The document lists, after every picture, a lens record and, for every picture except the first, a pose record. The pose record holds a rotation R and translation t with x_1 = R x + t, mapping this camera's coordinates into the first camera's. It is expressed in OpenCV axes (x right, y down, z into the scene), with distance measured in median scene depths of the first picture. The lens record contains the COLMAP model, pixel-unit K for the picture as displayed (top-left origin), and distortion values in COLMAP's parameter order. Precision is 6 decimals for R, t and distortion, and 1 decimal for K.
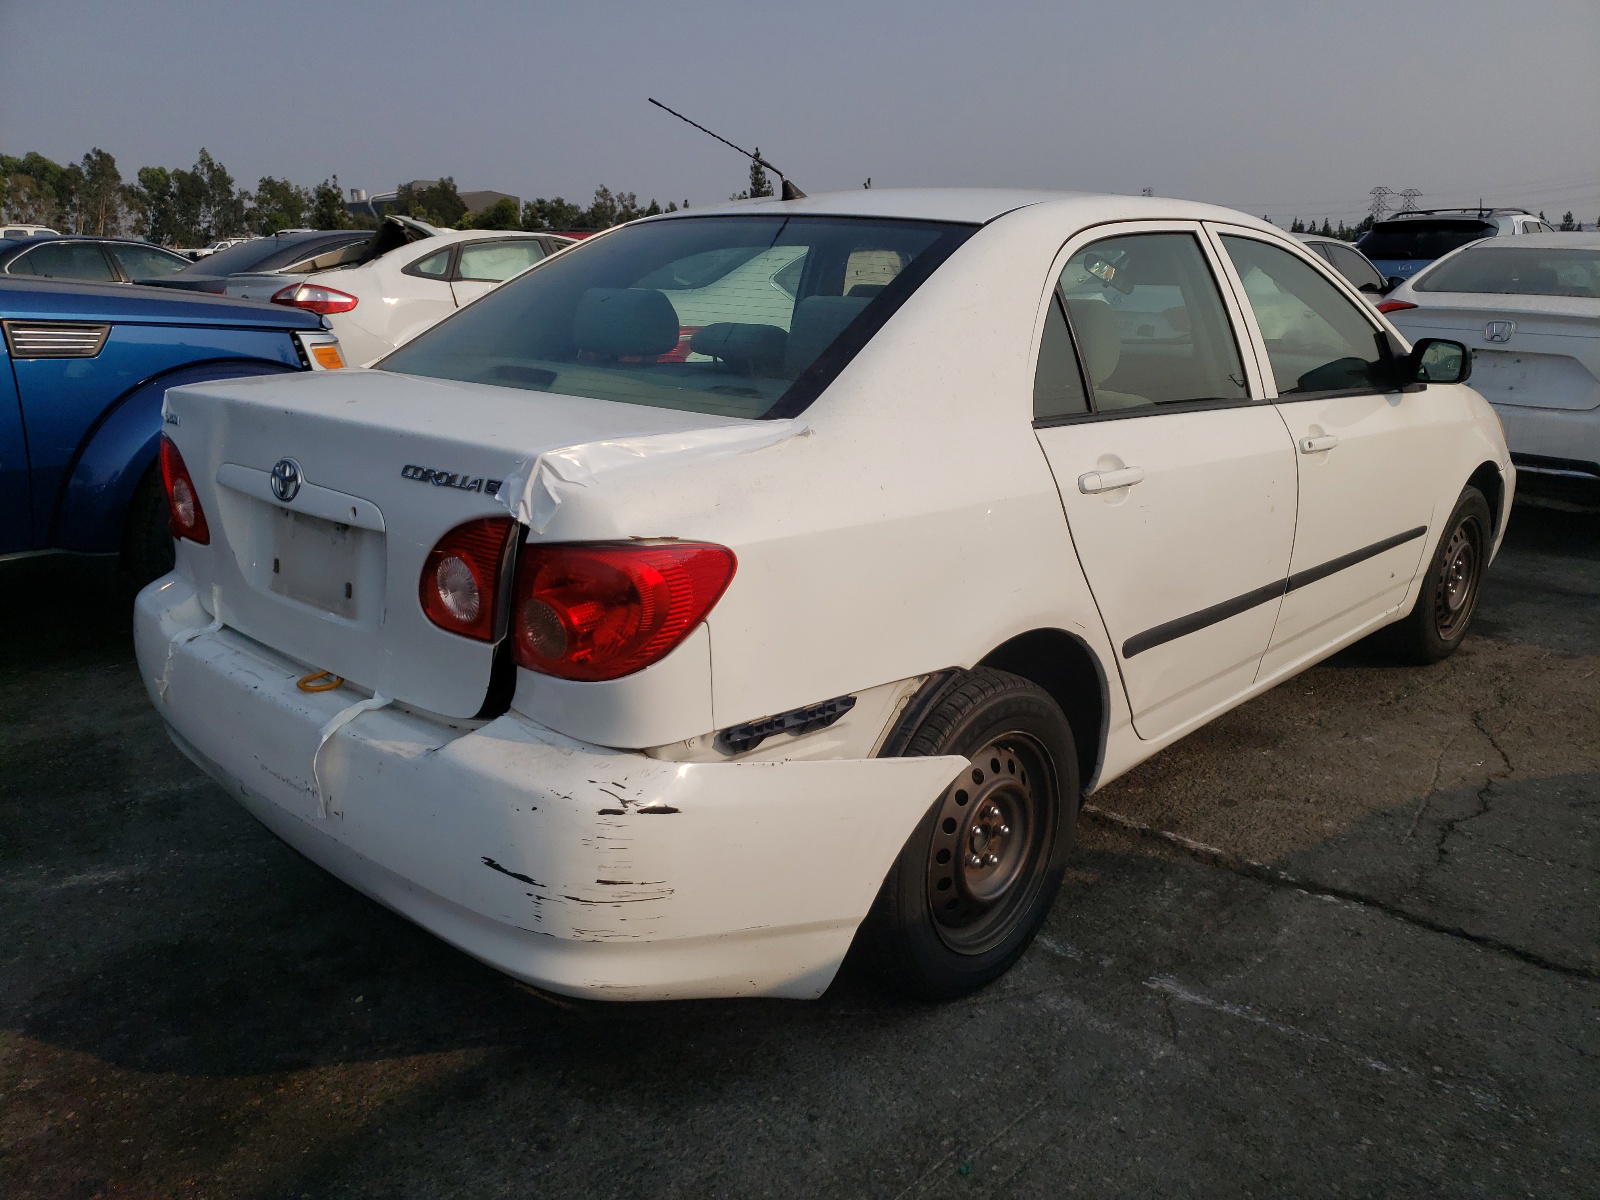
lens RADIAL K [[1226.7, 0, 815.8], [0, 1226.7, 603.9], [0, 0, 1]] dist [0.010363, -0.007615]
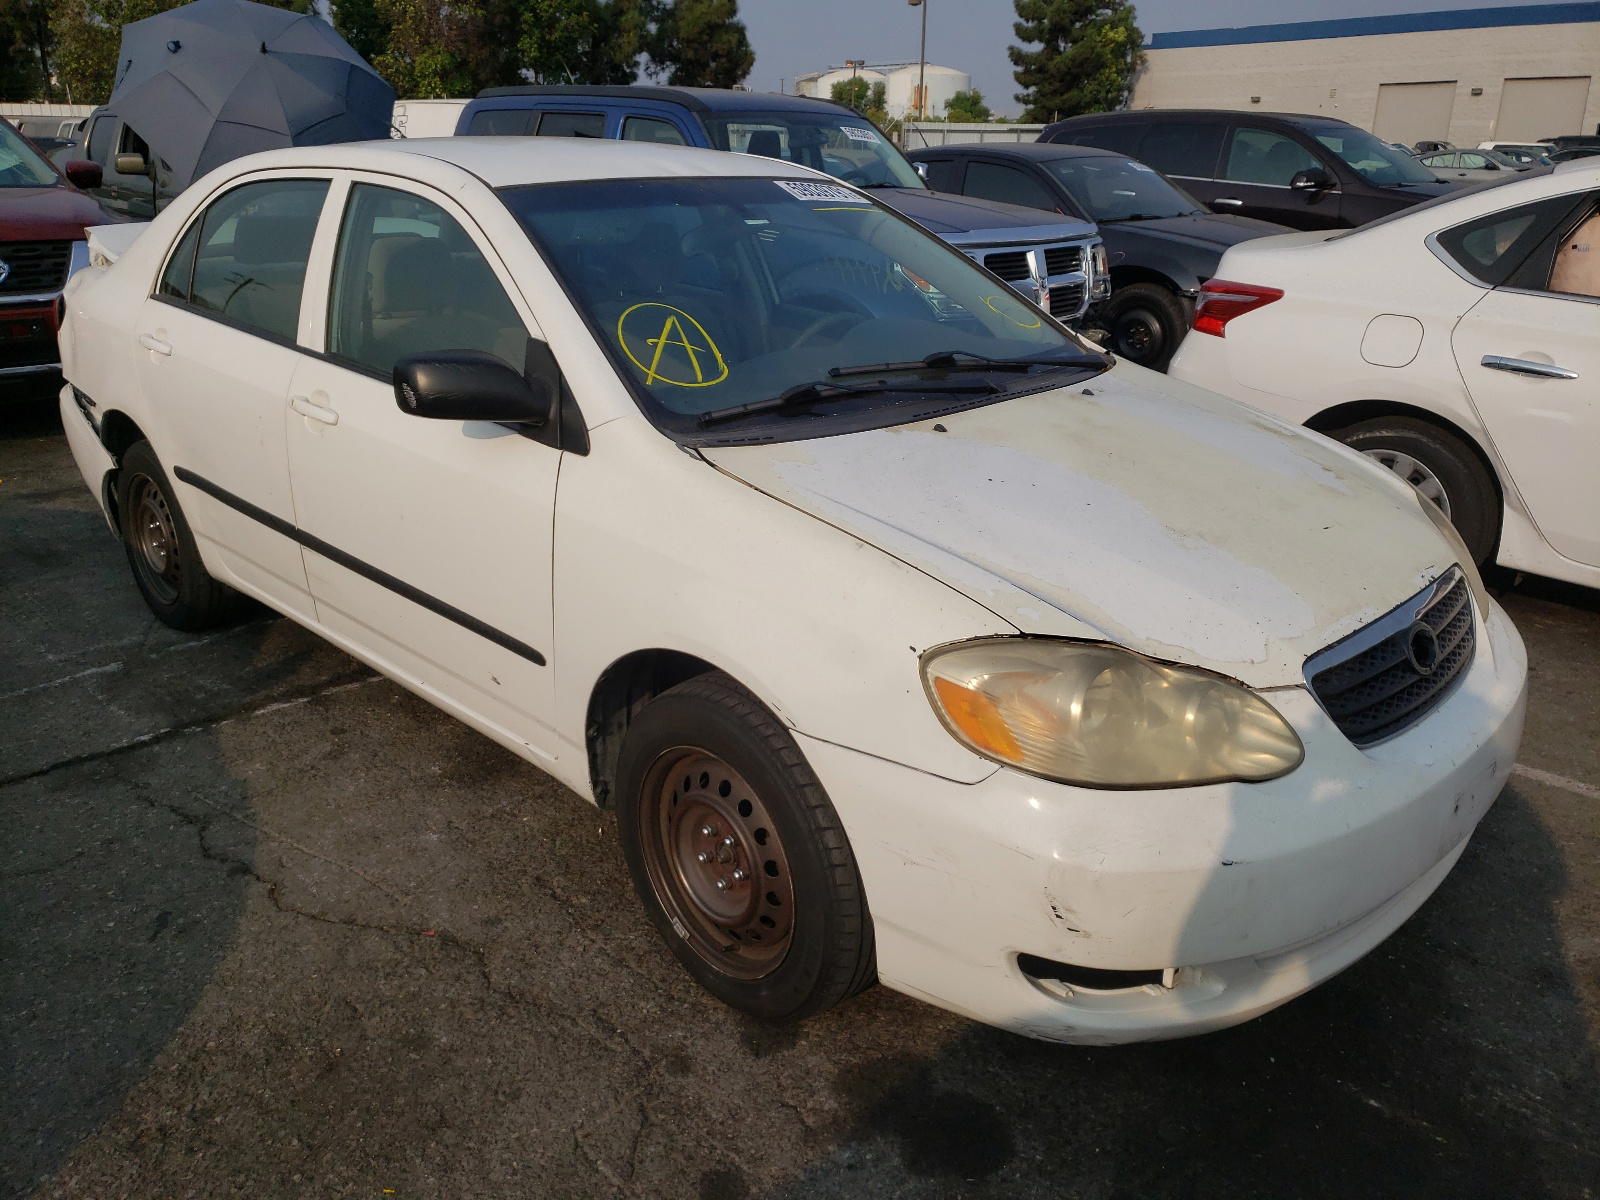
lens RADIAL K [[1226.7, 0, 815.8], [0, 1226.7, 594.3], [0, 0, 1]] dist [0.010363, -0.007615]
pose [[-0.003036, 0.338573, -0.940935, 1.427832], [-0.298329, 0.897785, 0.324009, -0.450653], [0.954458, 0.281692, 0.098280, 1.396647]]
